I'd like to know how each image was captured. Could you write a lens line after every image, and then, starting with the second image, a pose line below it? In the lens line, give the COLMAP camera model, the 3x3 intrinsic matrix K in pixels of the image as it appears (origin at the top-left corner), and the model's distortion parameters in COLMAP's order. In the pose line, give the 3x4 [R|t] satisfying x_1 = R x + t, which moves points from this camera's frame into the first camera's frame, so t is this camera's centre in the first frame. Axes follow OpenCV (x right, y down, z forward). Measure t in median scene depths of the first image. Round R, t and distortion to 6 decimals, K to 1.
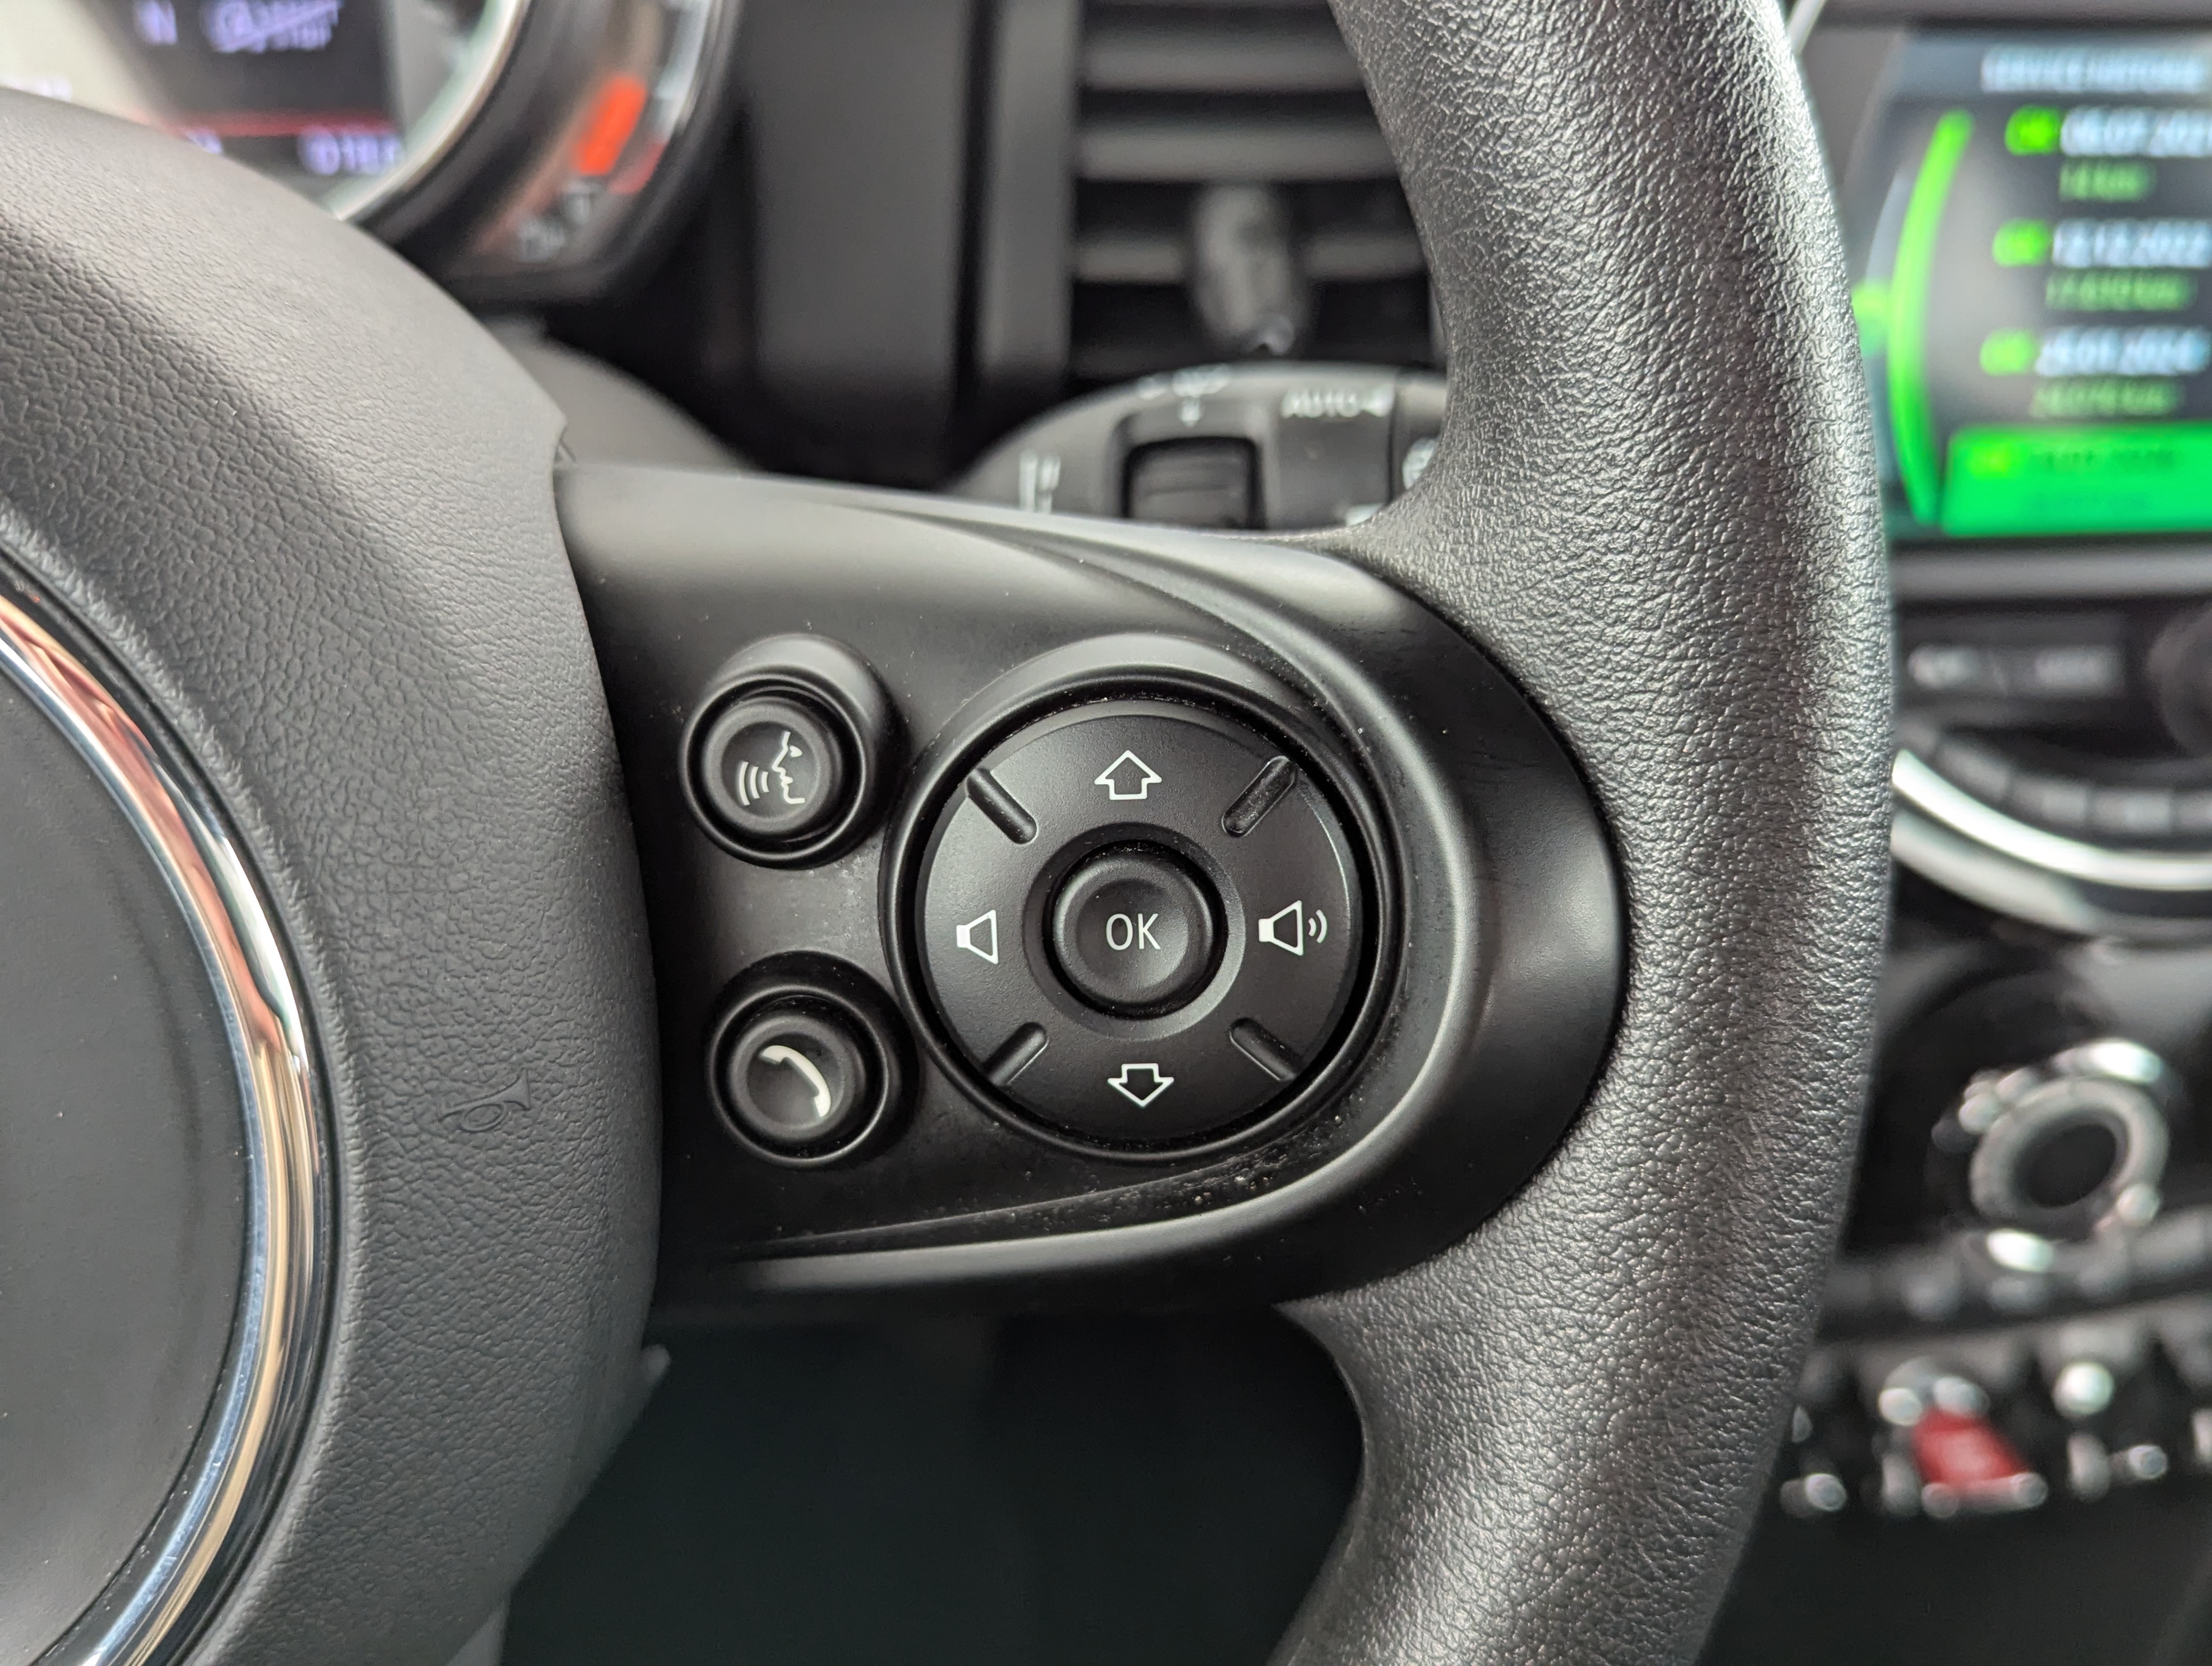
lens RADIAL K [[2023.2, 0, 1111.7], [0, 2023.2, 857.6], [0, 0, 1]] dist [0.017387, -0.004093]
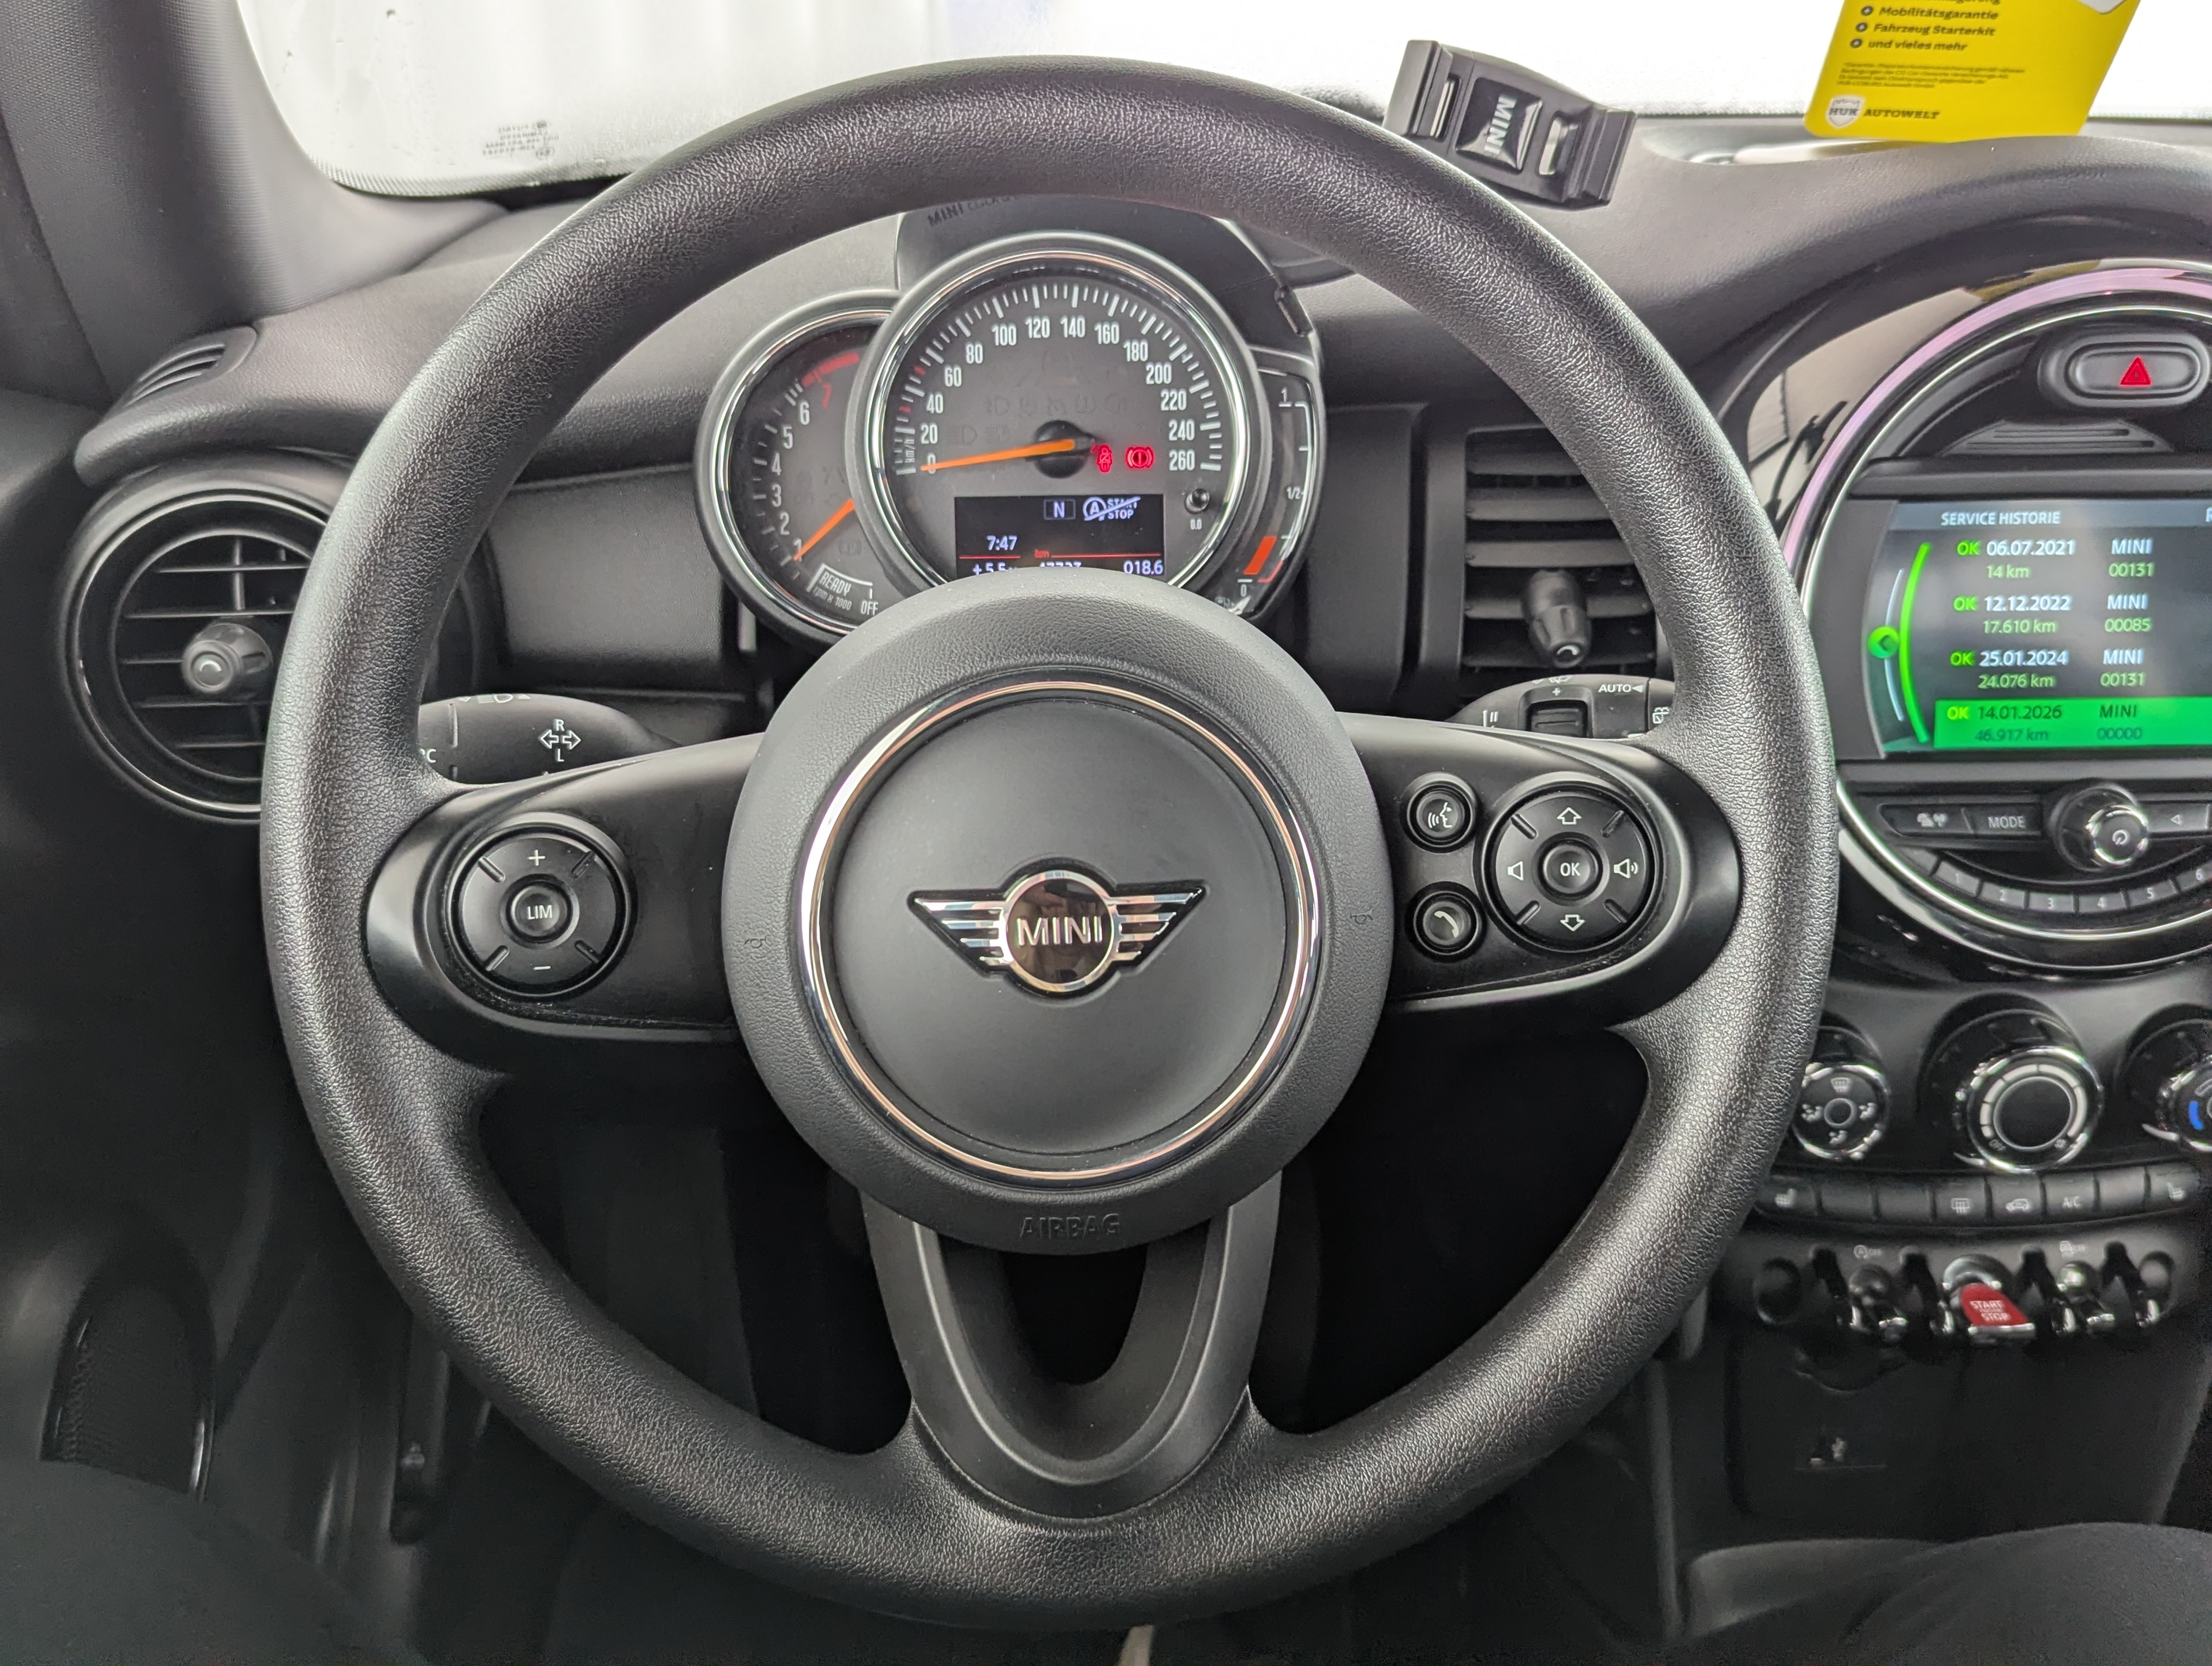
lens RADIAL K [[2023.3, 0, 1065.4], [0, 2023.3, 818.8], [0, 0, 1]] dist [0.029075, -0.005048]
pose [[0.994349, 0.012788, -0.105391, -0.379911], [-0.026711, 0.990919, -0.131780, 0.344358], [0.102749, 0.133851, 0.985661, -1.853073]]
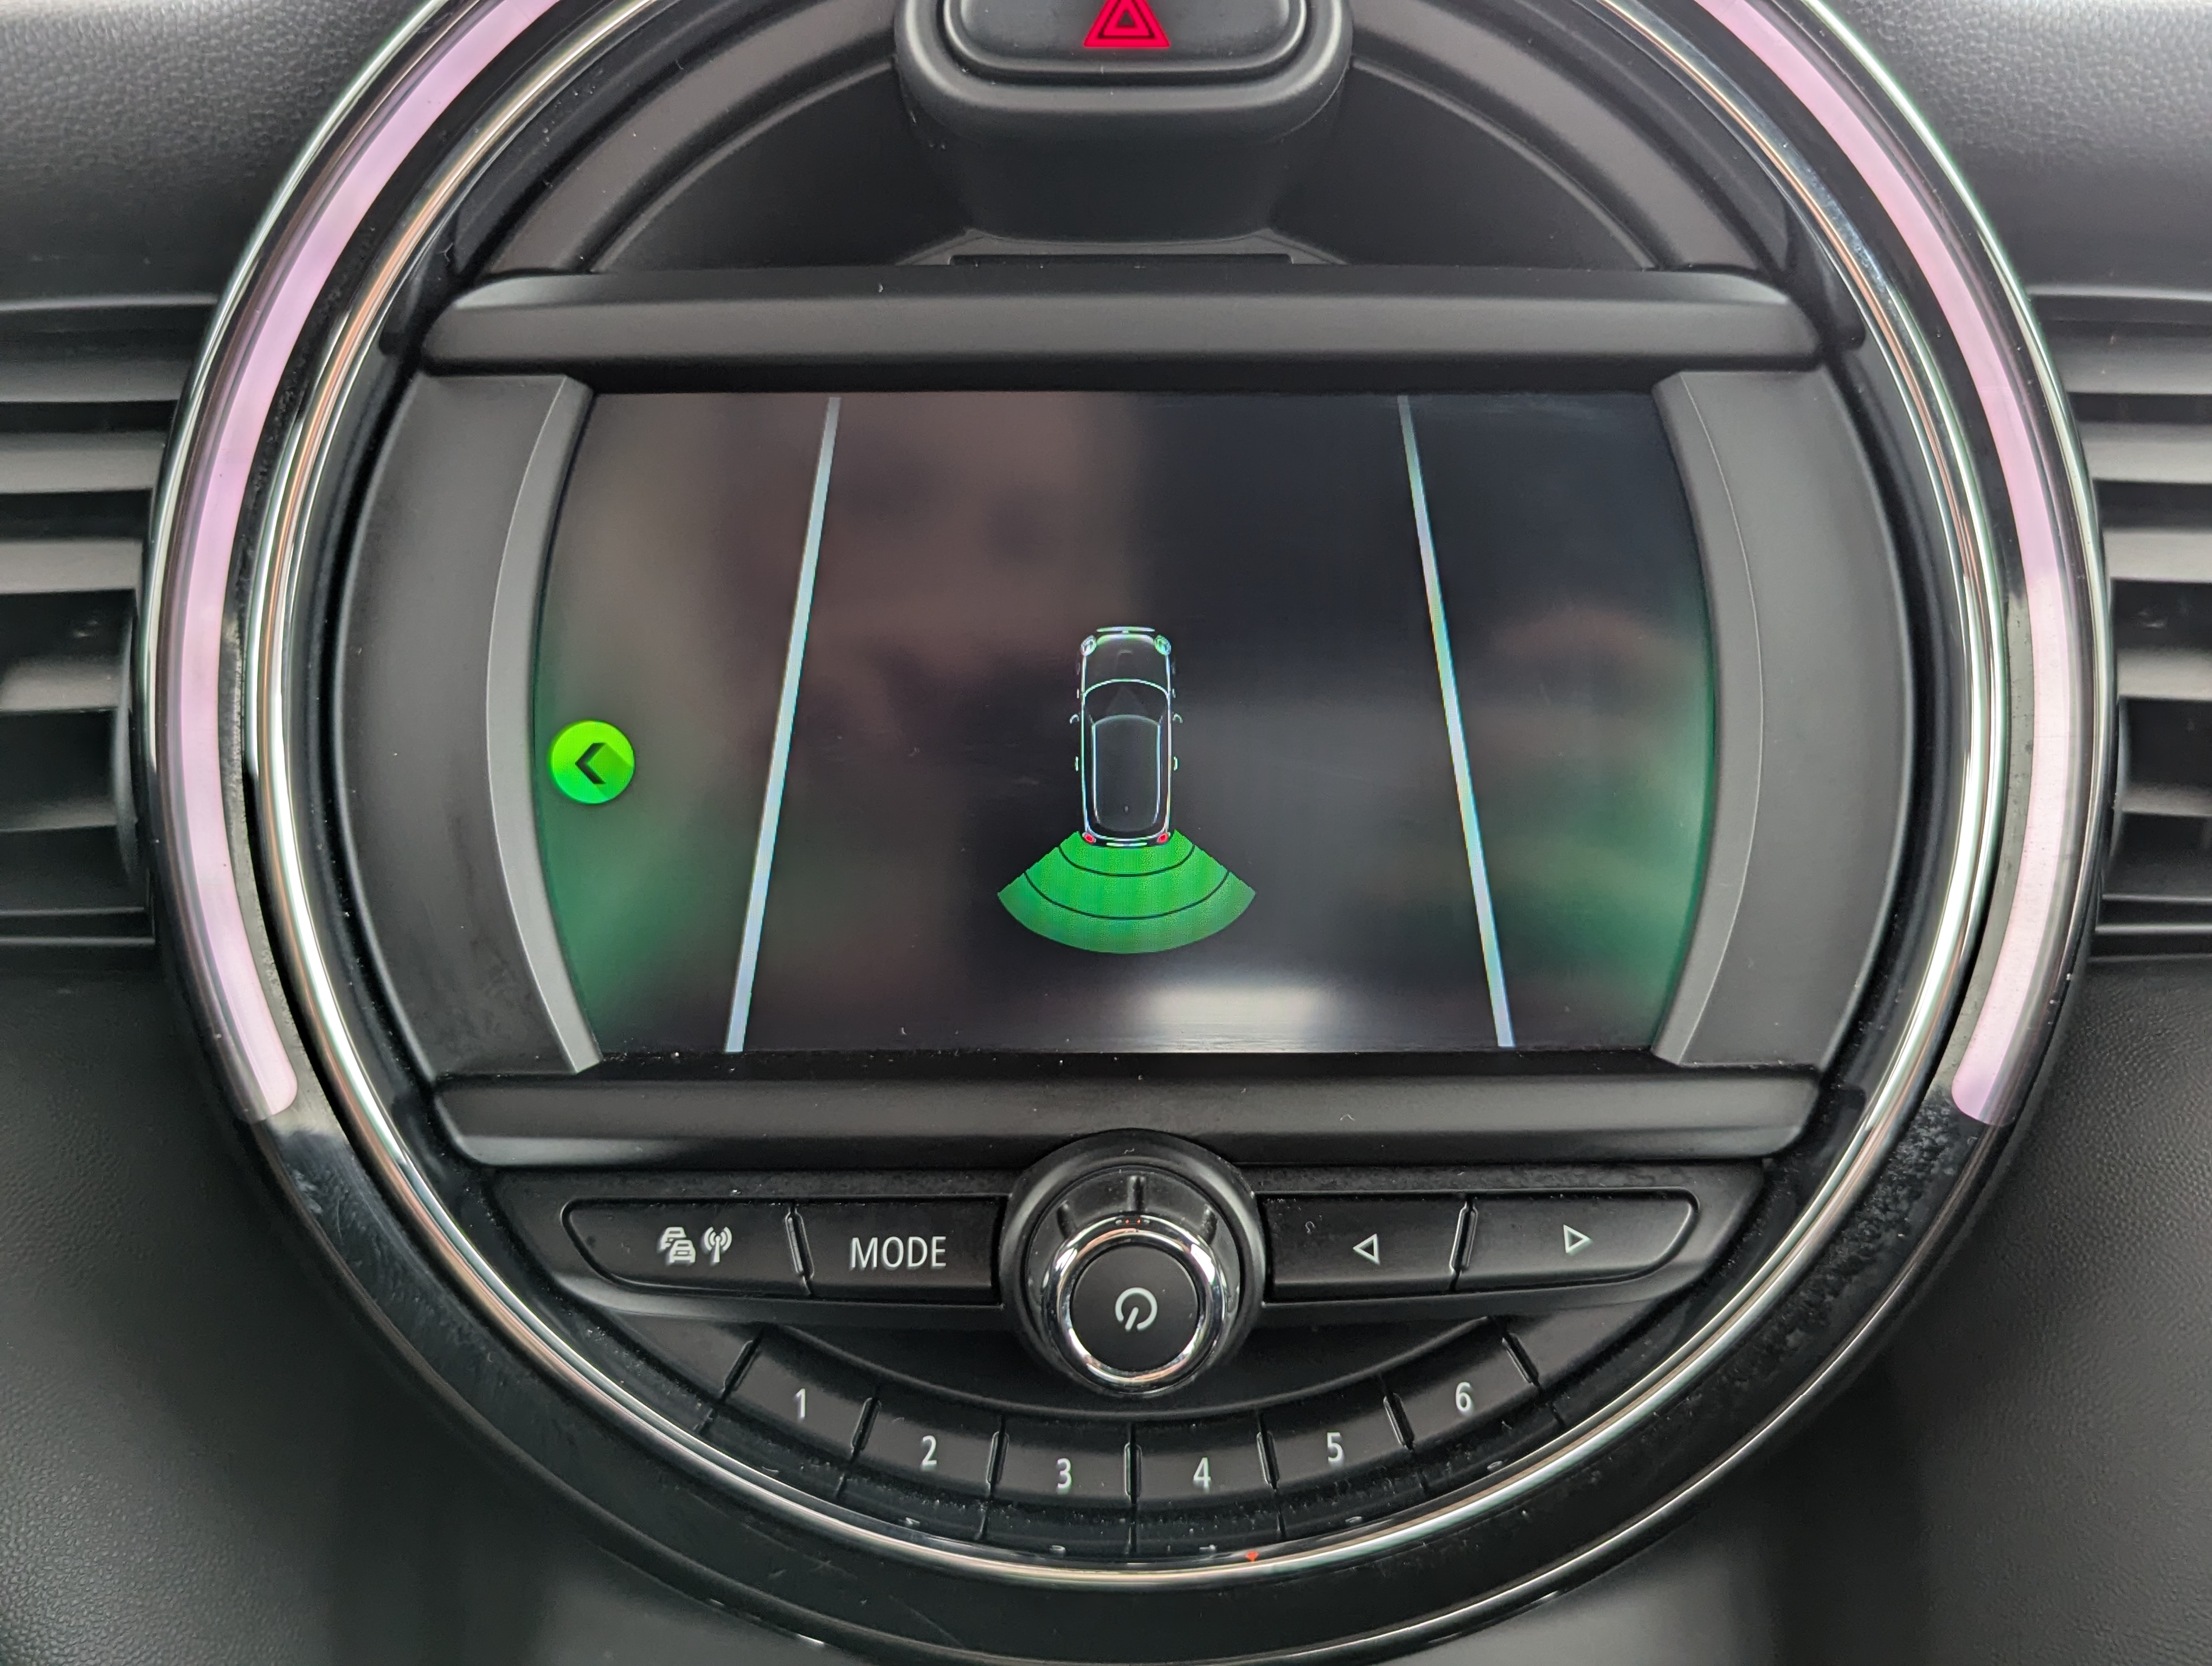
lens RADIAL K [[2015.9, 0, 1106.0], [0, 2015.9, 833.0], [0, 0, 1]] dist [0.016672, 0.010450]
pose [[0.991585, 0.001130, -0.129449, 1.245773], [-0.035463, 0.964081, -0.263229, -0.105654], [0.124502, 0.265604, 0.956009, 0.652940]]
